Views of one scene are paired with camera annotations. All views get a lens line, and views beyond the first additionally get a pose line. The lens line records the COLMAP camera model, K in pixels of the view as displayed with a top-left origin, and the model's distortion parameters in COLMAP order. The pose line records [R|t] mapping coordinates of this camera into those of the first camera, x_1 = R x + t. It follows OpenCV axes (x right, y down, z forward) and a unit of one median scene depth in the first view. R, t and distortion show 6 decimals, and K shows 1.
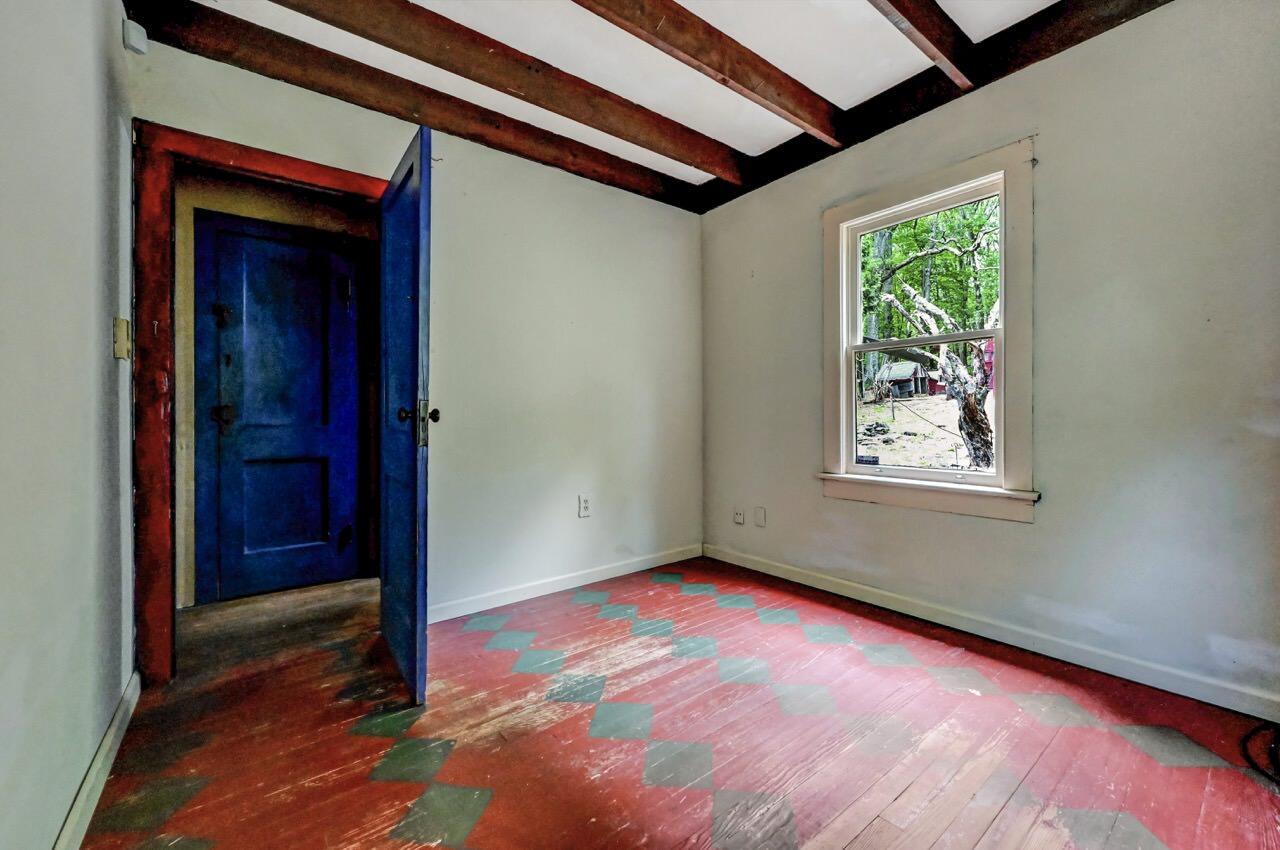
lens RADIAL K [[513.3, 0, 642.8], [0, 513.3, 418.8], [0, 0, 1]] dist [0.000307, -0.000018]
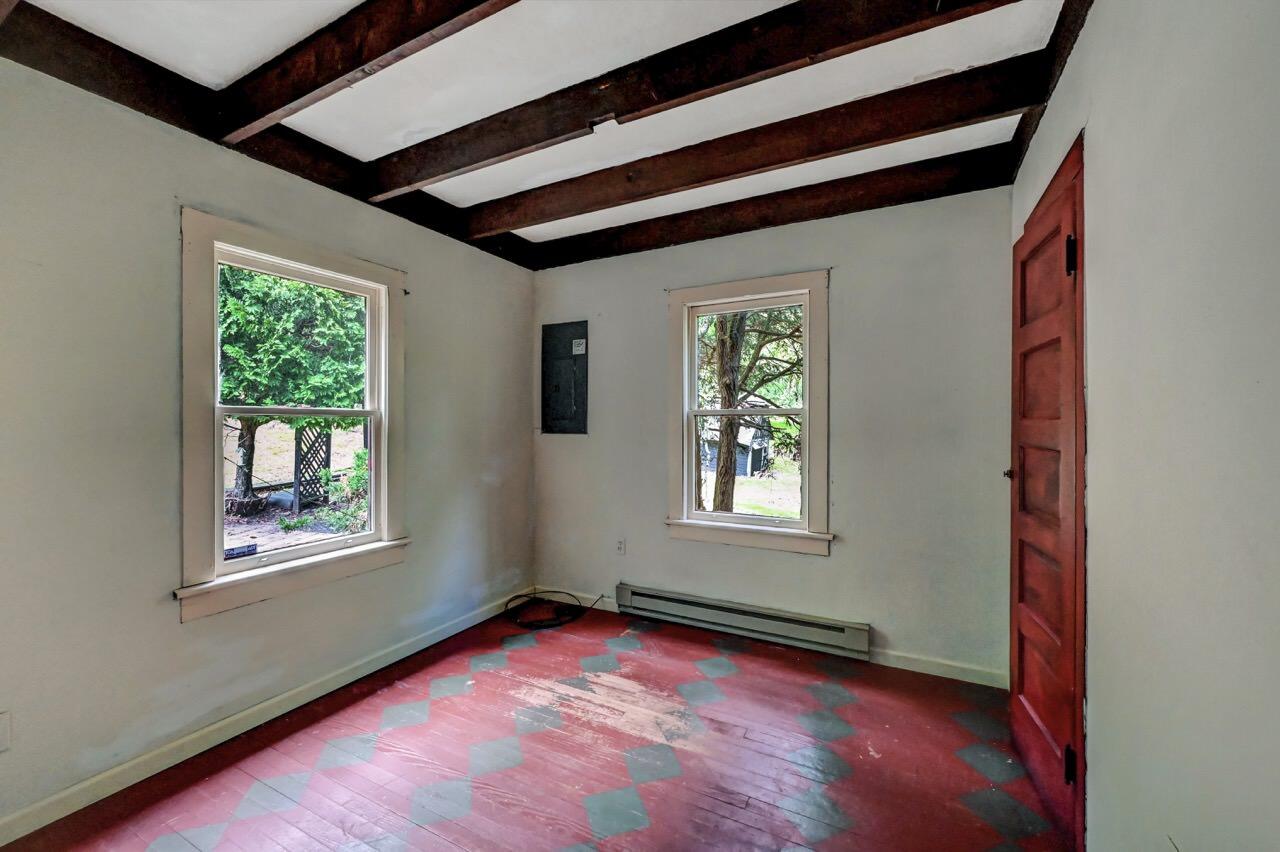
lens RADIAL K [[513.3, 0, 642.6], [0, 513.3, 424.9], [0, 0, 1]] dist [0.000307, -0.000018]
pose [[-0.419028, -0.000666, 0.907973, -0.709967], [0.004992, 0.999983, 0.003037, -0.151604], [-0.907960, 0.005805, -0.419018, 0.991663]]
